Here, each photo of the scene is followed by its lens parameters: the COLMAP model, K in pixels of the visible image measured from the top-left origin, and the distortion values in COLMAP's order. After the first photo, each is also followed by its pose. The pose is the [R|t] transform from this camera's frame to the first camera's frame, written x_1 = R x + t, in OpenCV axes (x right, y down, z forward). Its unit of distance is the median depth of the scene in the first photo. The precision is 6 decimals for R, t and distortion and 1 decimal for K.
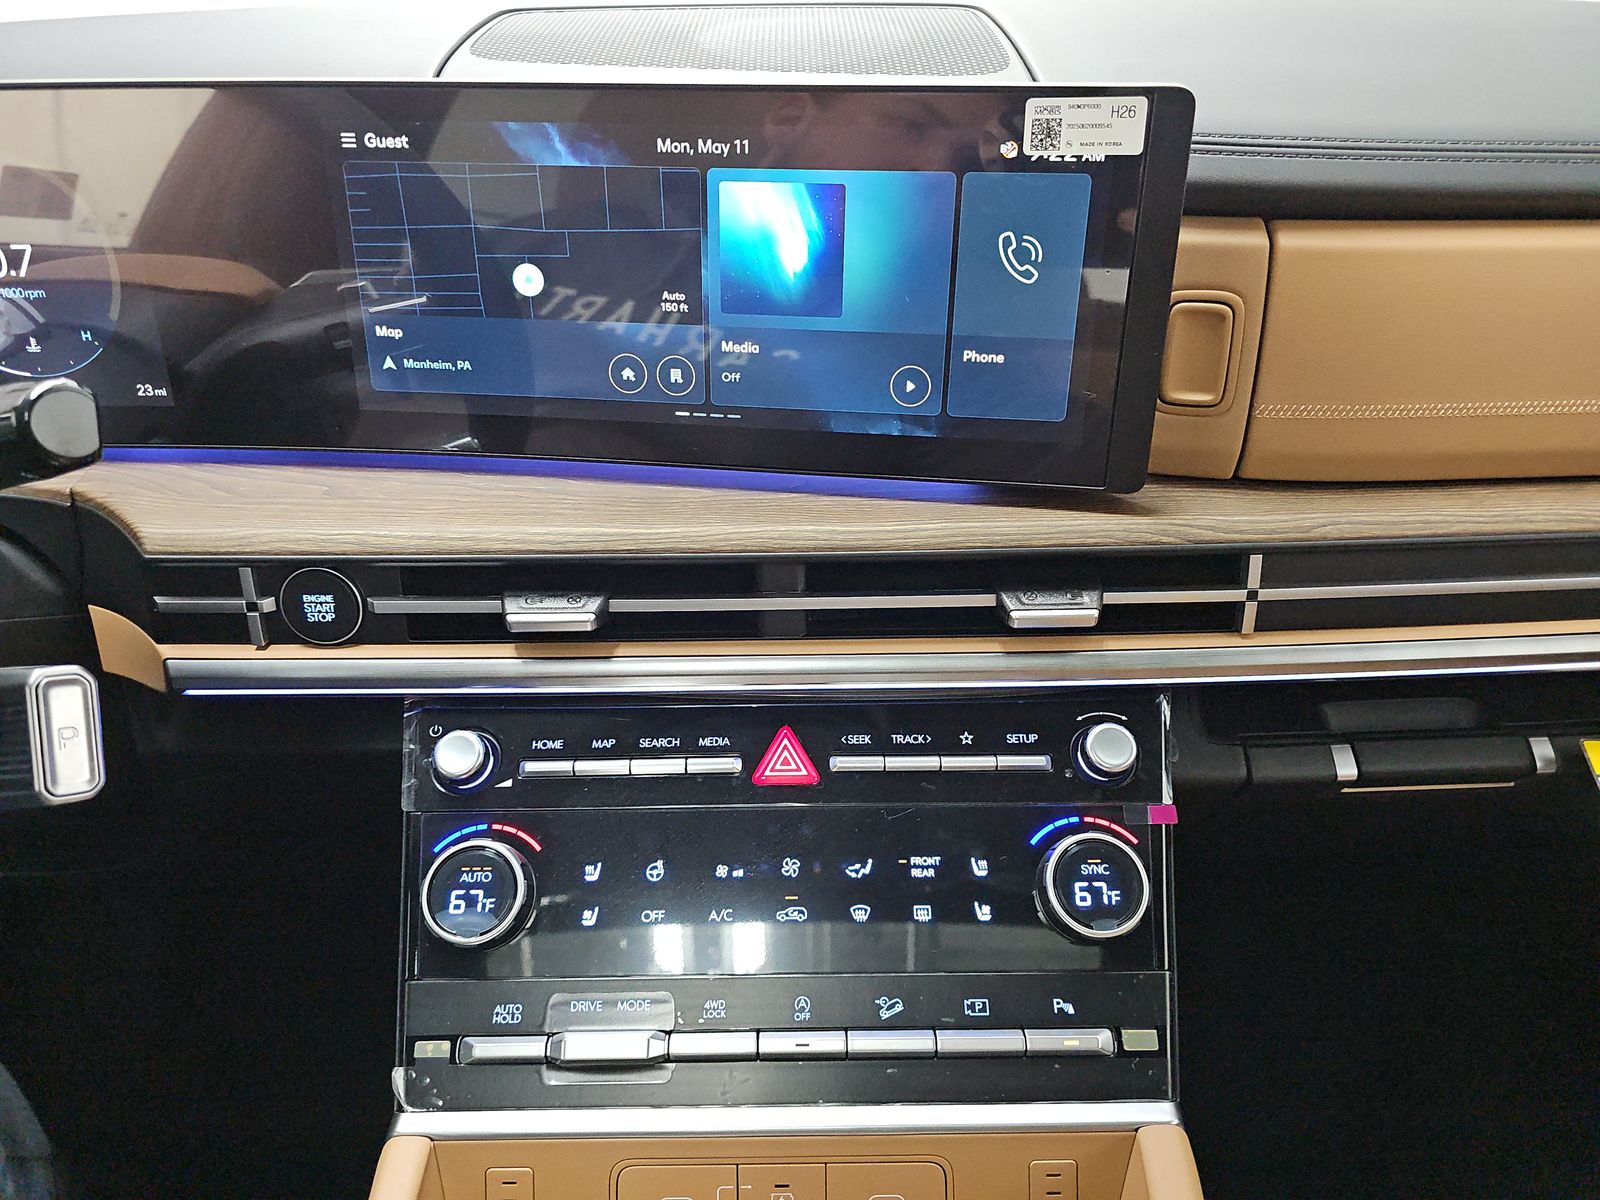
lens RADIAL K [[1044.9, 0, 787.7], [0, 1044.9, 595.5], [0, 0, 1]] dist [0.030632, -0.023742]
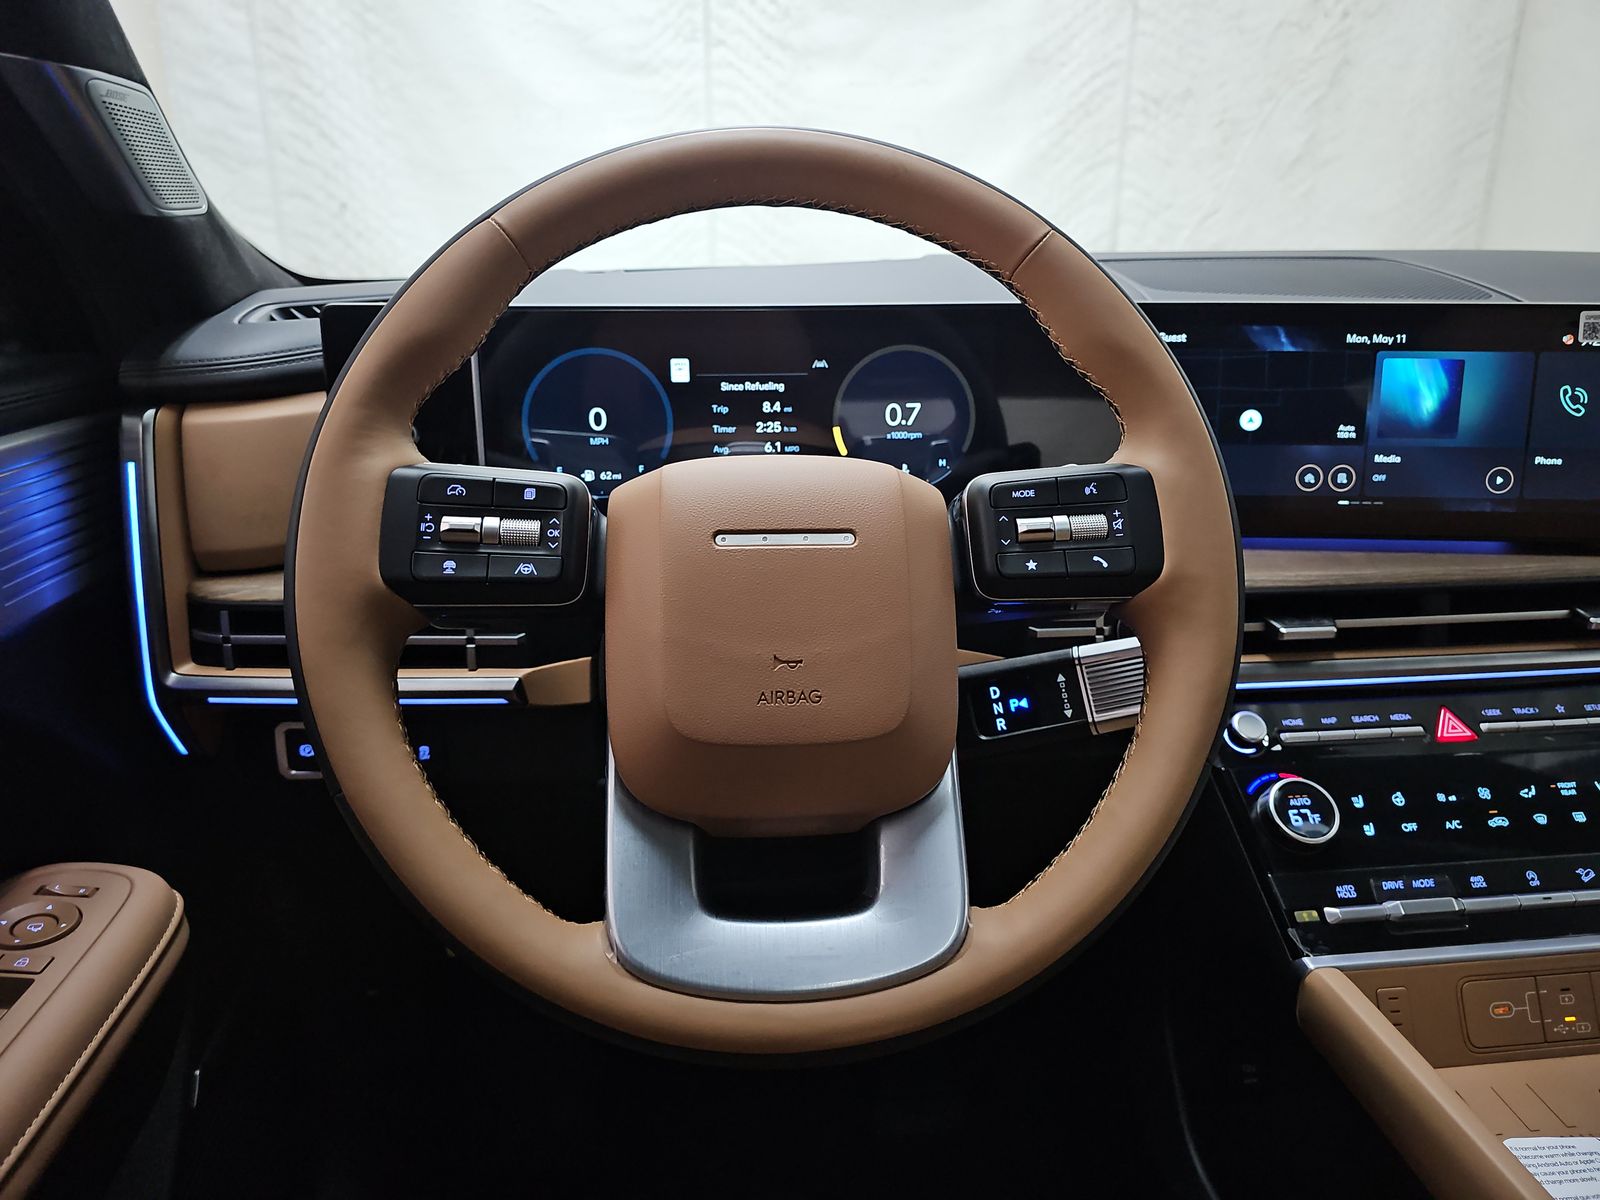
lens RADIAL K [[1044.9, 0, 855.6], [0, 1044.9, 579.6], [0, 0, 1]] dist [0.030632, -0.023742]
pose [[0.994055, -0.023772, 0.106248, -1.045667], [0.045092, 0.978134, -0.203030, 0.230499], [-0.099099, 0.206614, 0.973391, -0.428517]]
